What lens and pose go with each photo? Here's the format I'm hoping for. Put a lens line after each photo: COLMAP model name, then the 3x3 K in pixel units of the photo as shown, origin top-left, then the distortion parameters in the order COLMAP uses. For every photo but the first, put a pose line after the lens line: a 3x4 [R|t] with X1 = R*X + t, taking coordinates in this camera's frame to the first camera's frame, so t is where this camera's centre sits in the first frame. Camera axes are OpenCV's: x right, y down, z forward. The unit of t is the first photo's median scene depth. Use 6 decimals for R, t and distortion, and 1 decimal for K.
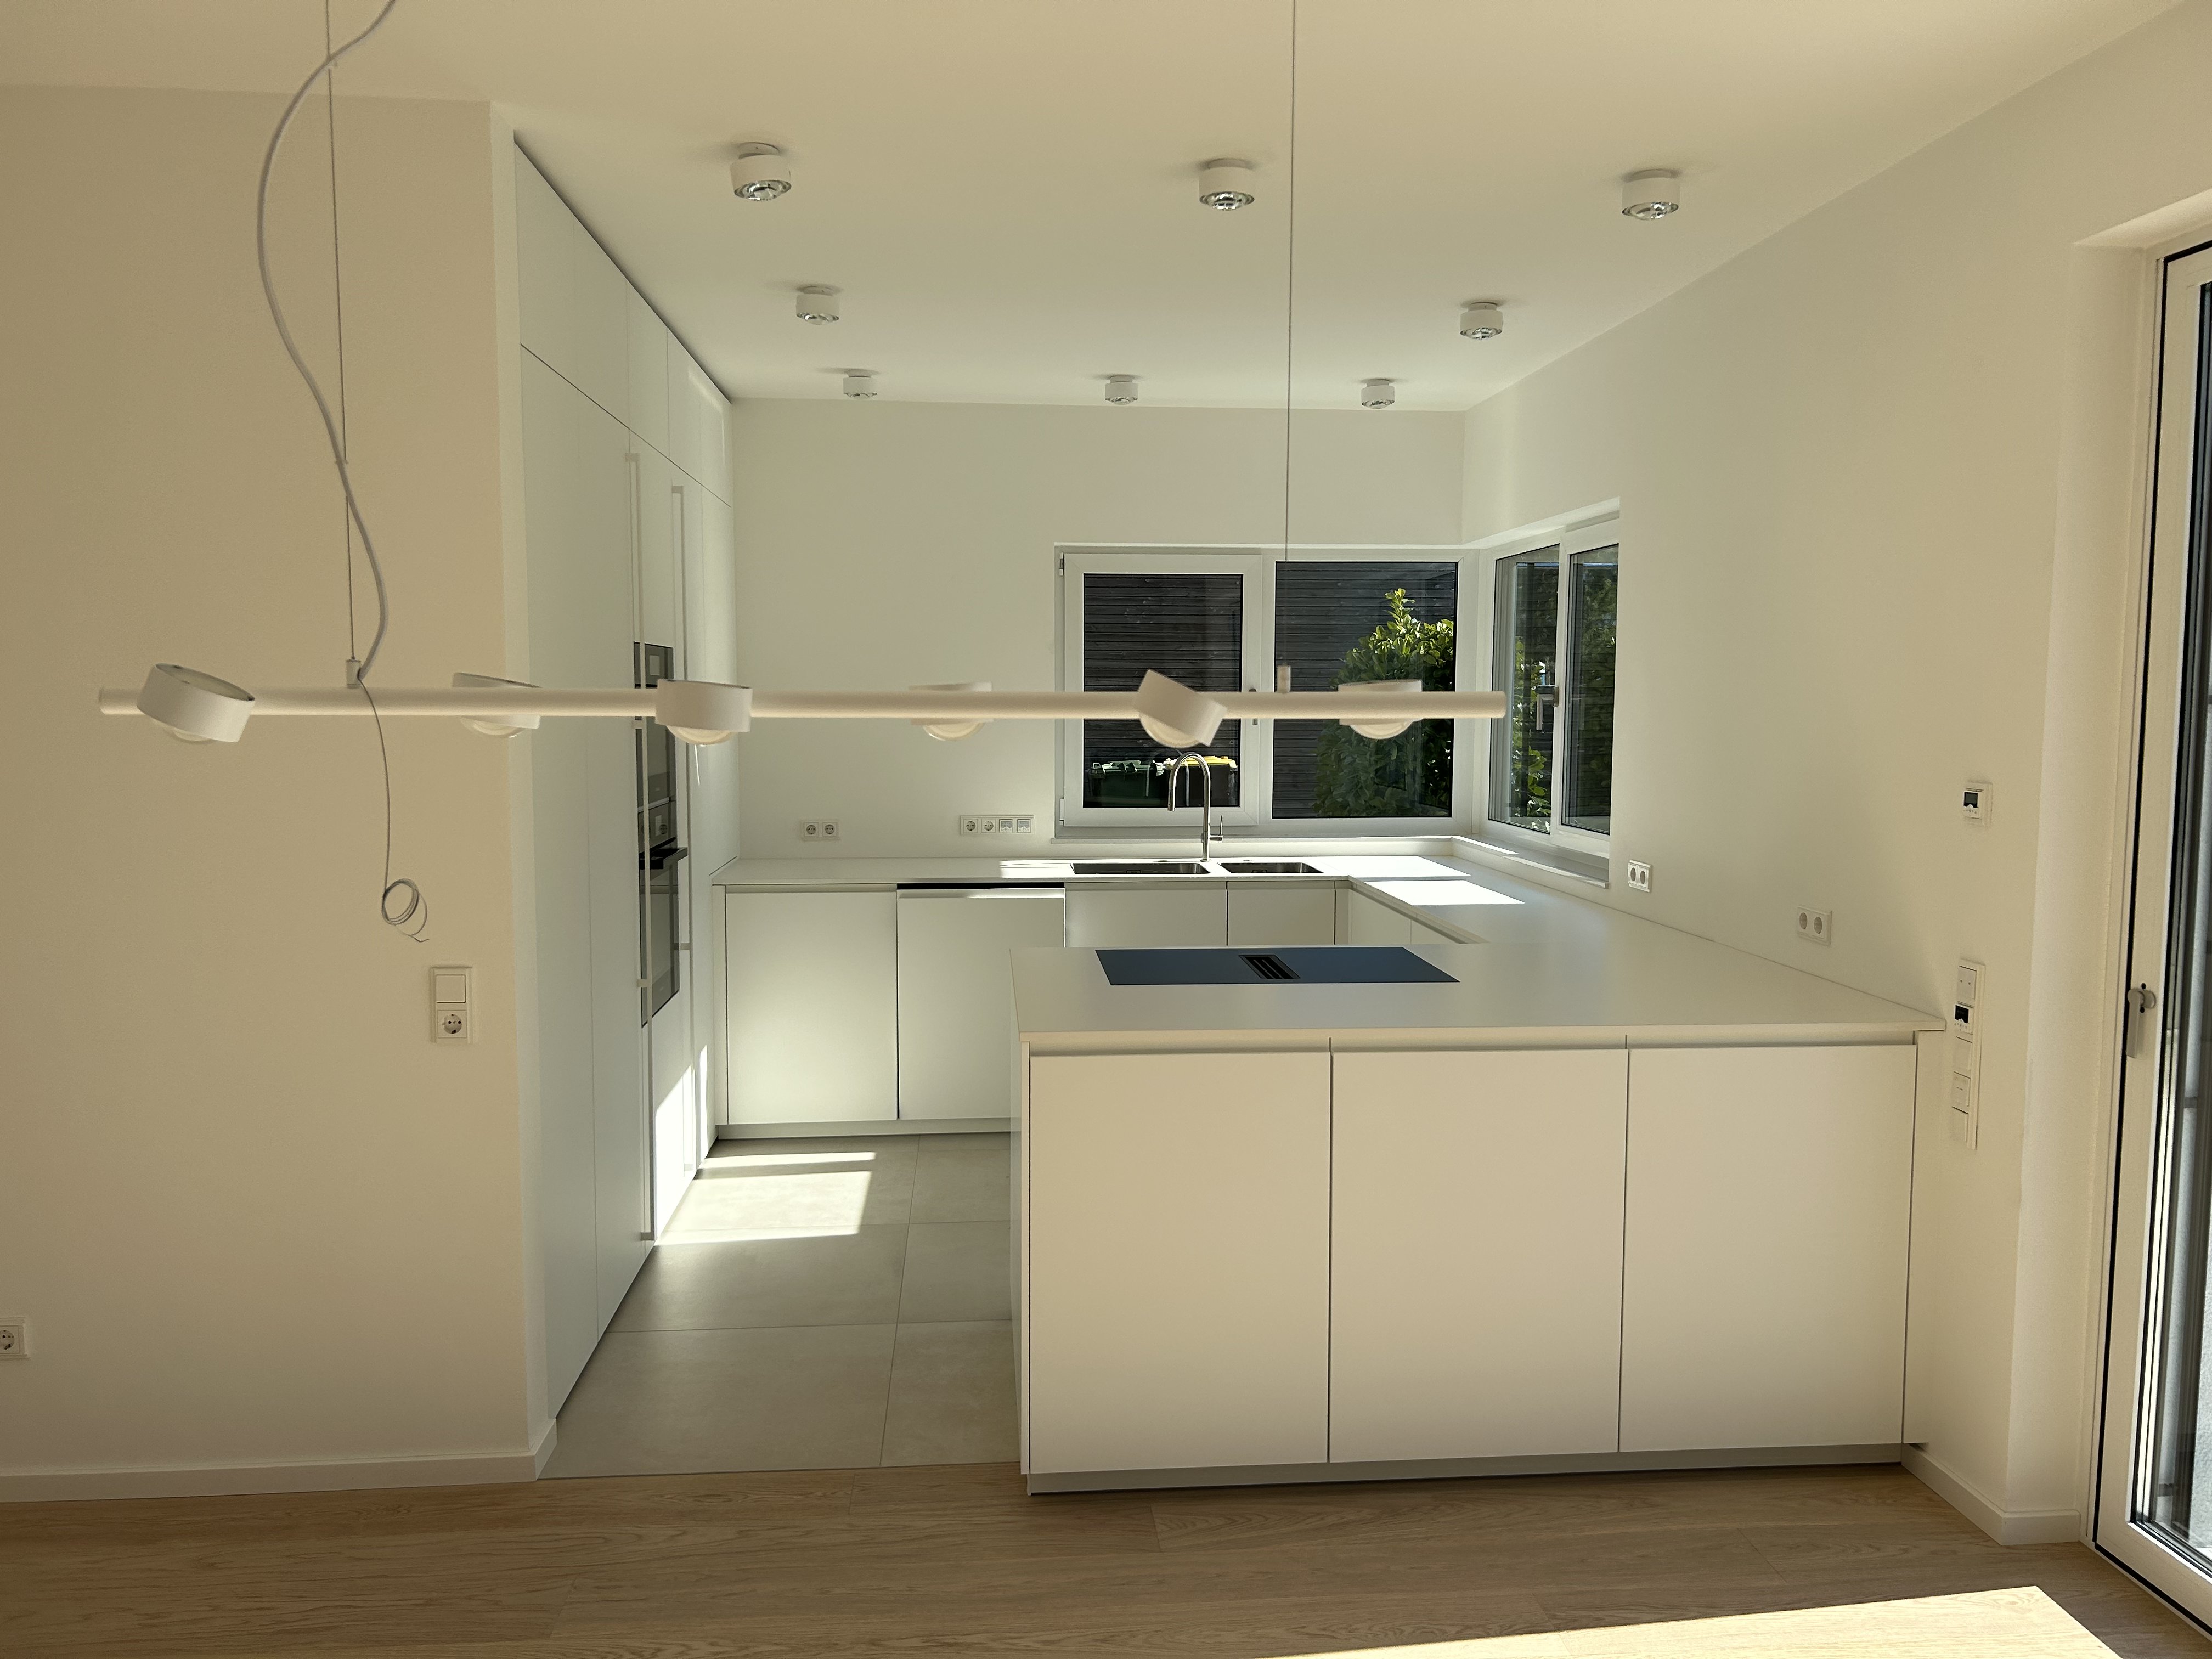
lens RADIAL K [[1639.7, 0, 1106.0], [0, 1639.7, 829.5], [0, 0, 1]] dist [0.052579, -0.062295]
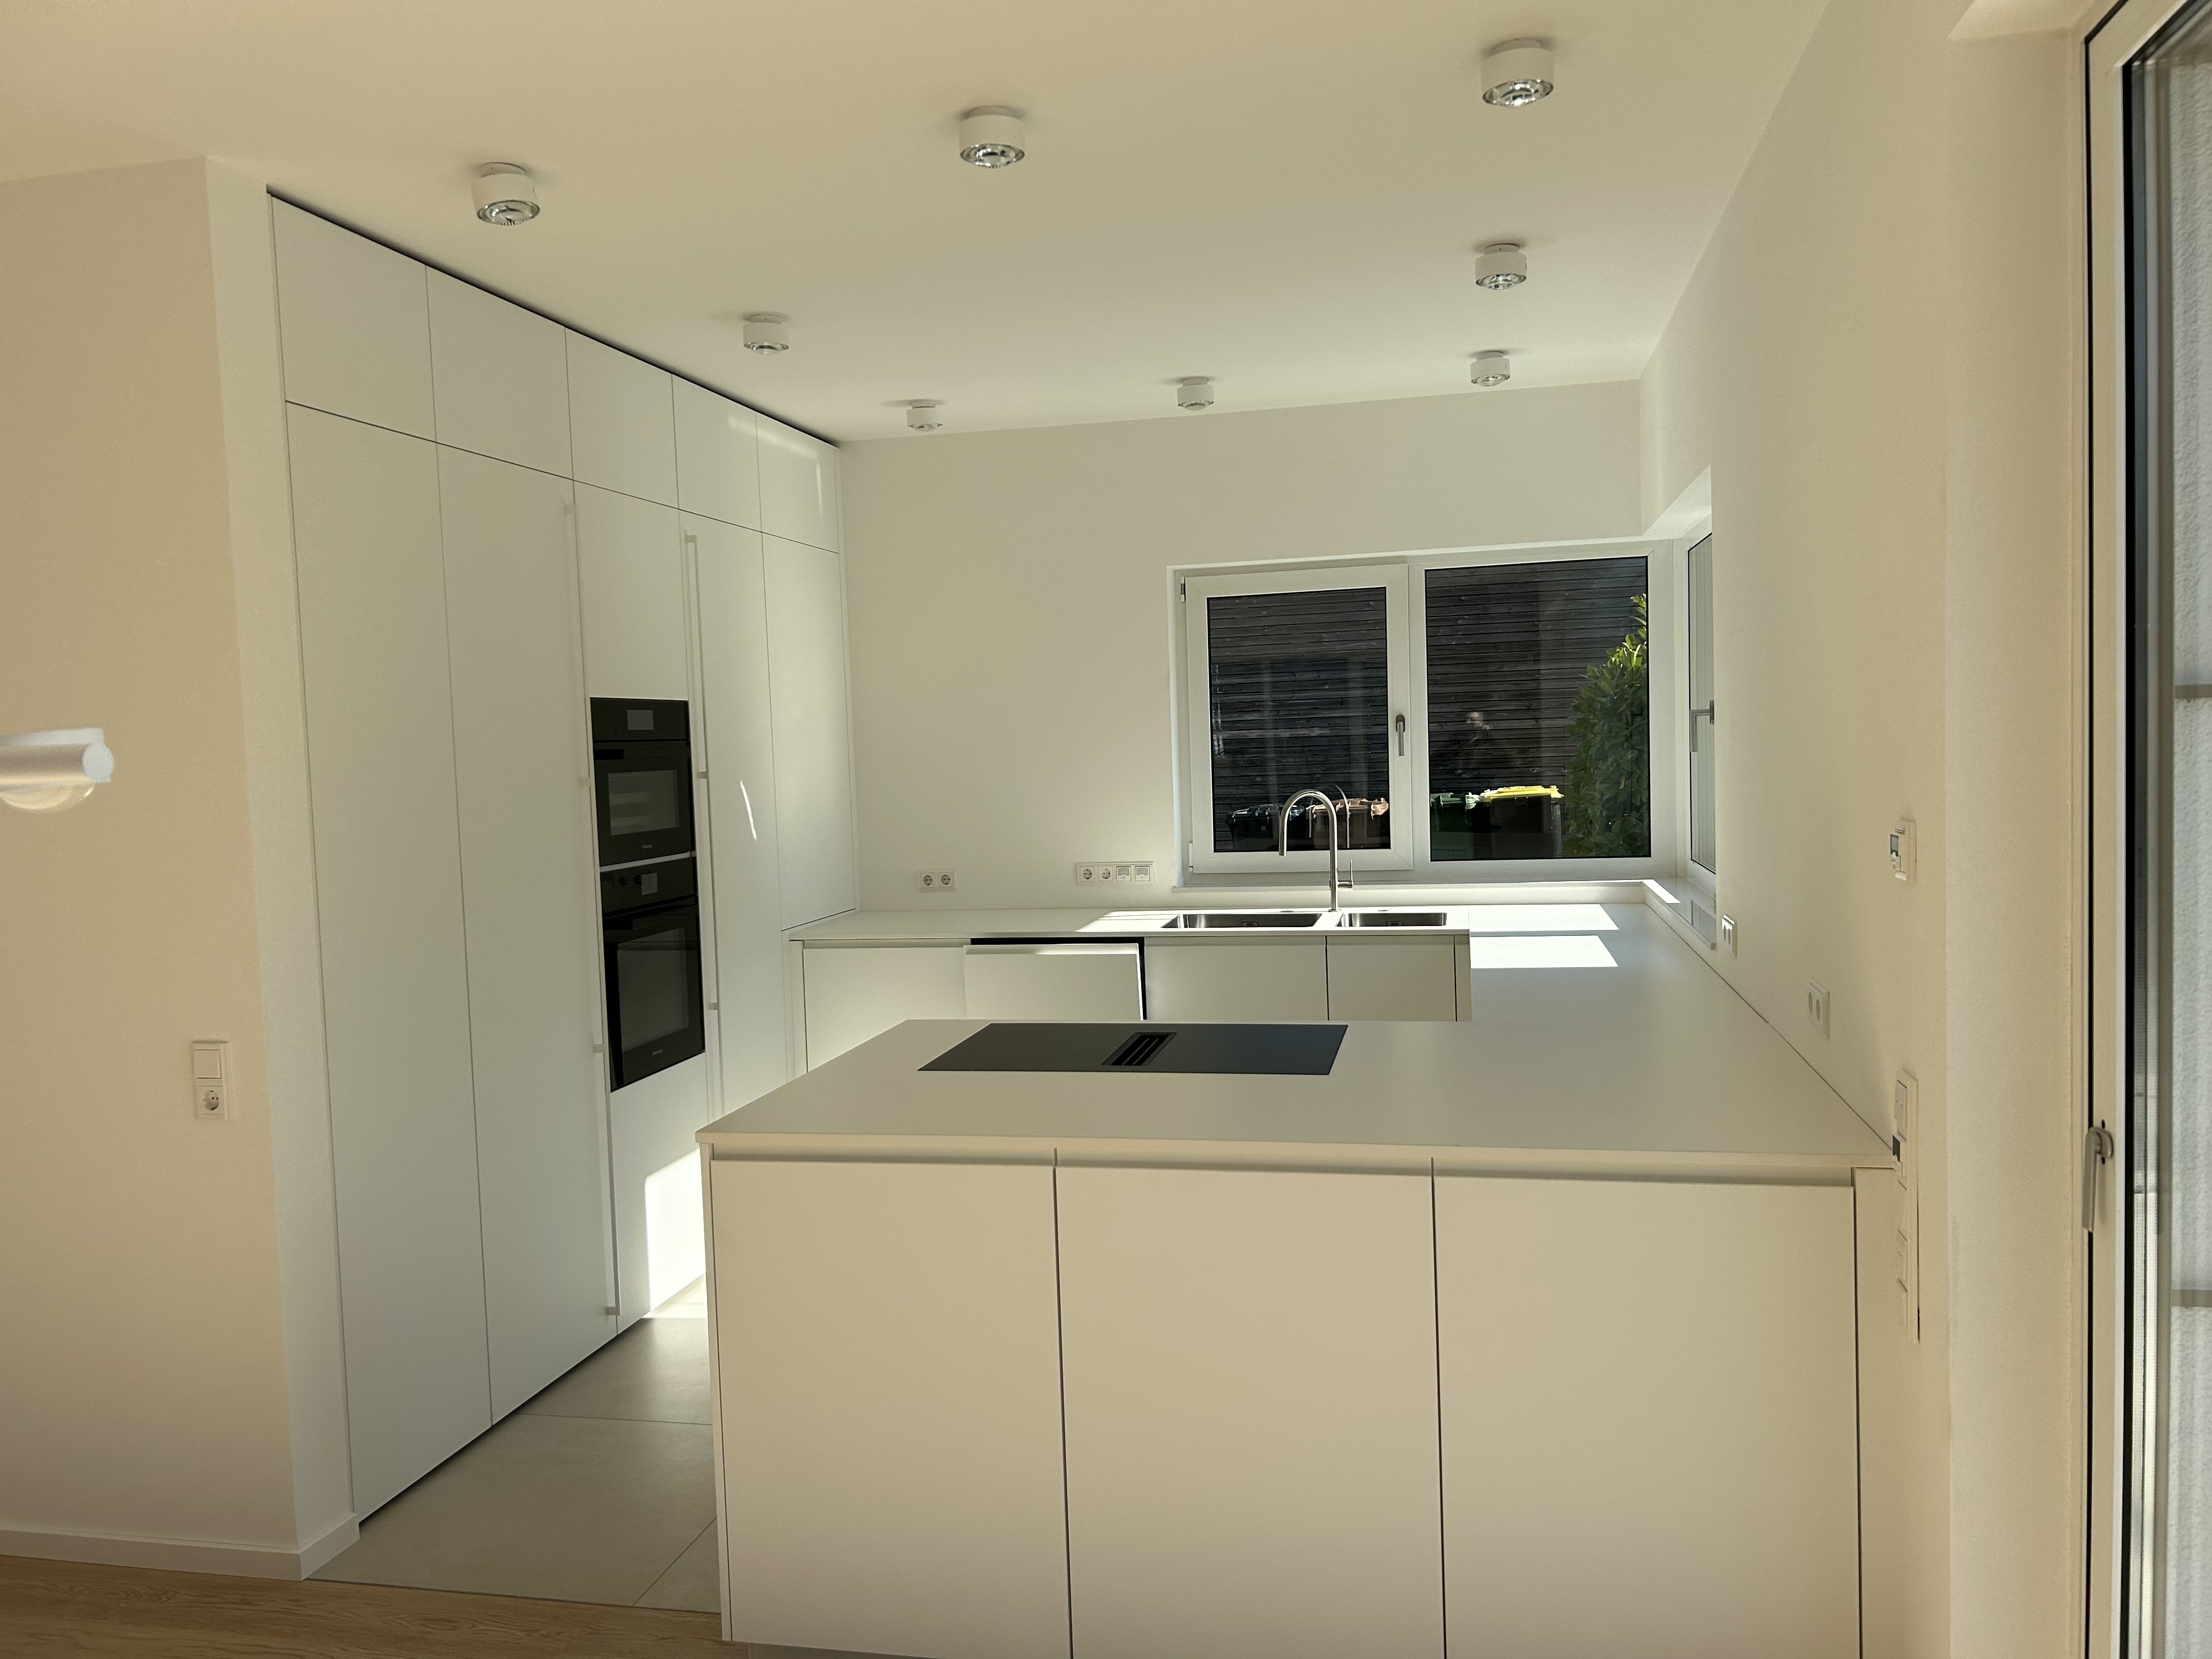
lens RADIAL K [[1639.7, 0, 1106.0], [0, 1639.7, 829.5], [0, 0, 1]] dist [0.052579, -0.062295]
pose [[0.955469, -0.019756, -0.294428, 0.219085], [0.013899, 0.999662, -0.021972, -0.007496], [0.294763, 0.016901, 0.955421, 0.119683]]
